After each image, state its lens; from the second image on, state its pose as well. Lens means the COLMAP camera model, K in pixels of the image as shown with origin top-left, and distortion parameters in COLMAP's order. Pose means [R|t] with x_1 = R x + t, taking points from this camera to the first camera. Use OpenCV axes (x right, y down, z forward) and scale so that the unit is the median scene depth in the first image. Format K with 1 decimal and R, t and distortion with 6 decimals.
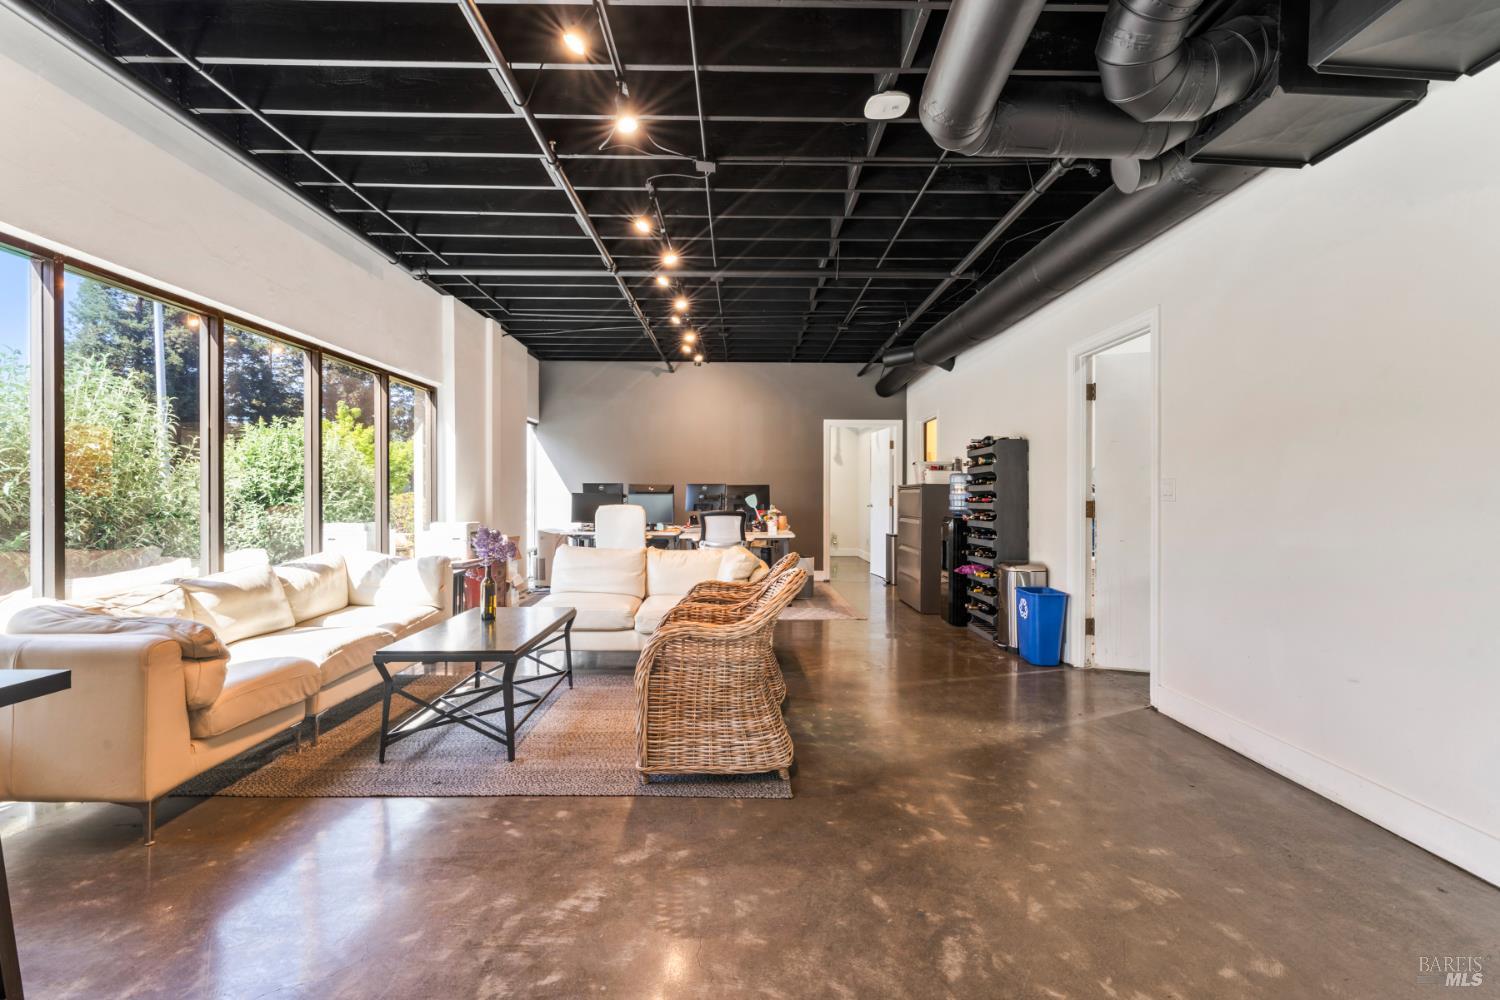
lens RADIAL K [[714.1, 0, 752.9], [0, 714.1, 496.8], [0, 0, 1]] dist [0.000719, 0.000220]
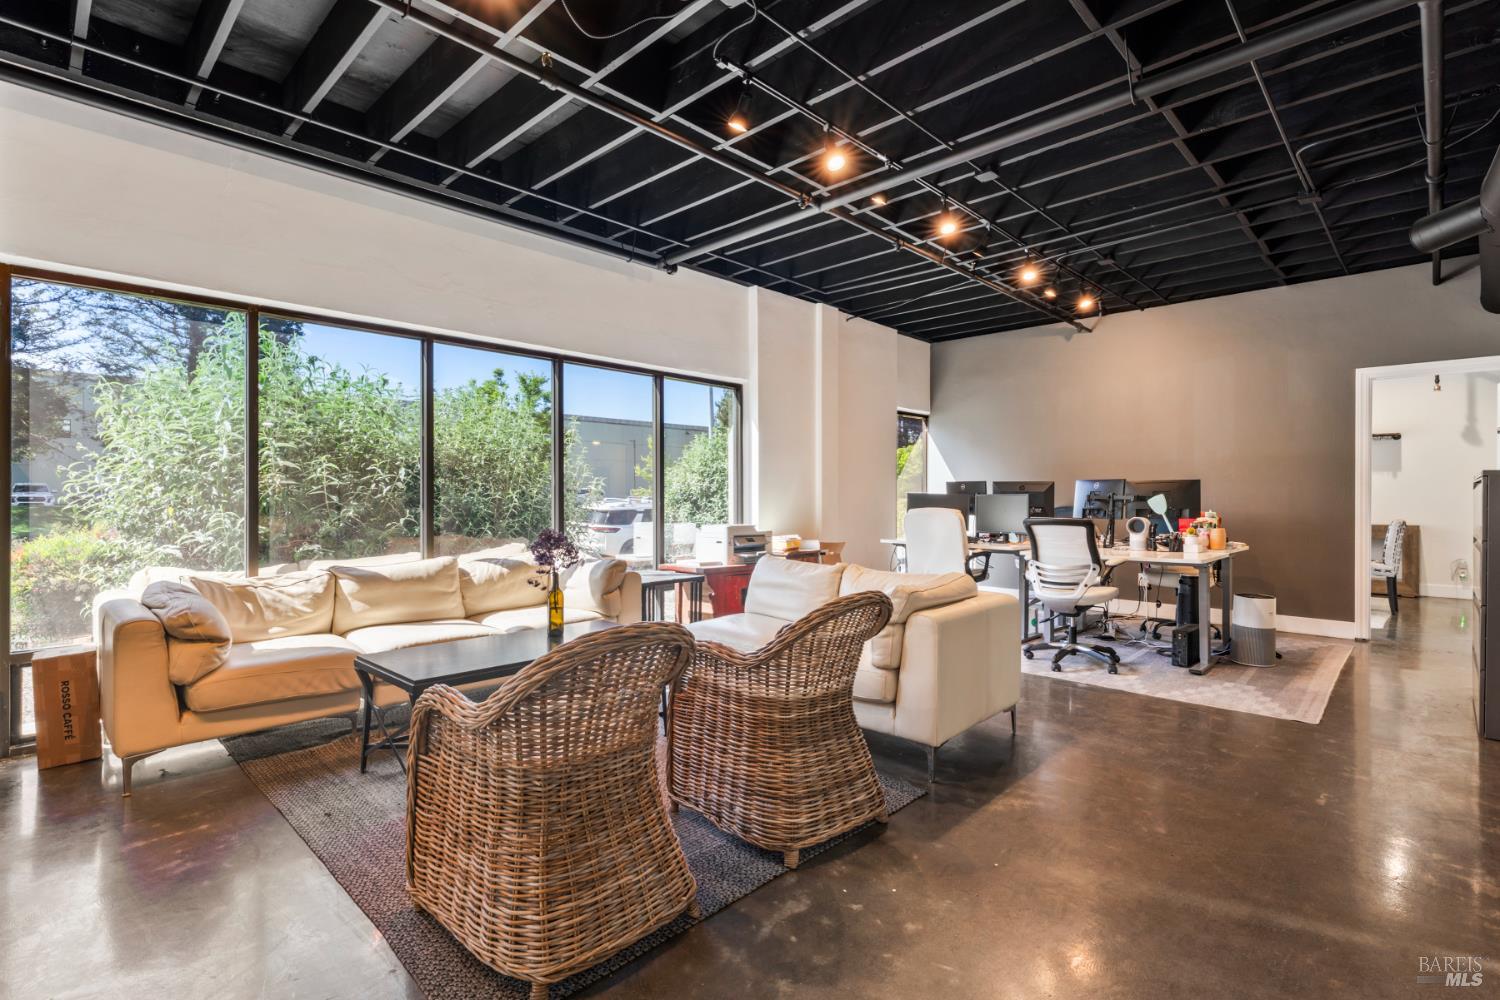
lens RADIAL K [[714.1, 0, 748.4], [0, 714.1, 501.7], [0, 0, 1]] dist [0.000719, 0.000220]
pose [[0.704471, 0.003430, -0.709724, 0.233161], [-0.001914, 0.999994, 0.002933, 0.002235], [0.709730, -0.000708, 0.704474, 0.309122]]
